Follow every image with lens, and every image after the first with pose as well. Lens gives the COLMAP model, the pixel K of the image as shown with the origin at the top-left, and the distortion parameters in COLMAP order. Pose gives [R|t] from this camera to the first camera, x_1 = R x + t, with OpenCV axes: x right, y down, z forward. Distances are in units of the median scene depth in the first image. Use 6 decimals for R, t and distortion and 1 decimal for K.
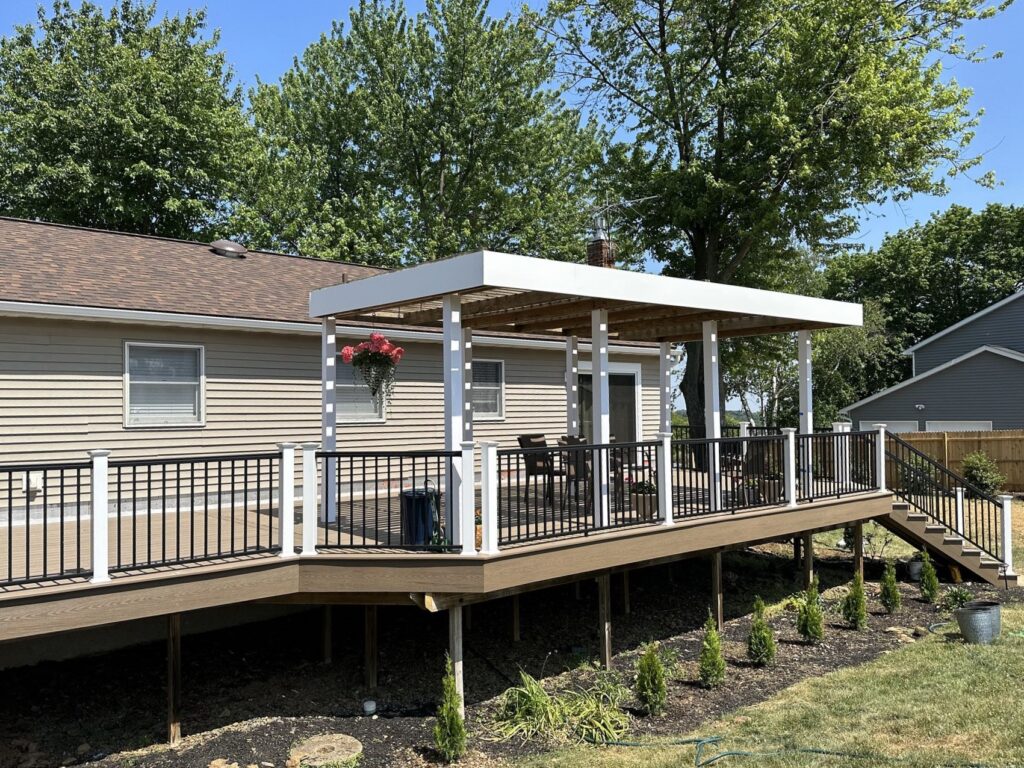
lens RADIAL K [[777.5, 0, 472.6], [0, 777.5, 389.6], [0, 0, 1]] dist [0.117359, -0.194097]
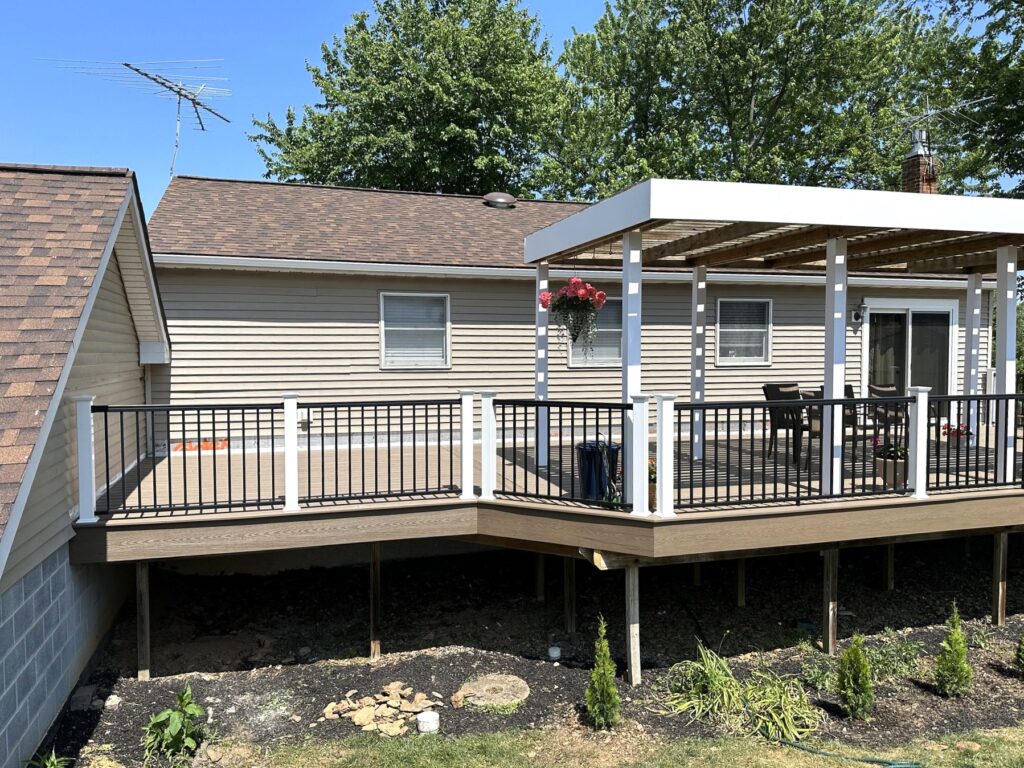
lens RADIAL K [[741.8, 0, 512.0], [0, 741.8, 384.0], [0, 0, 1]] dist [0.092546, -0.125118]
pose [[0.925699, 0.023108, -0.377555, 0.152856], [0.004727, 0.997348, 0.072632, -0.007652], [0.378232, -0.069020, 0.923134, 0.109793]]
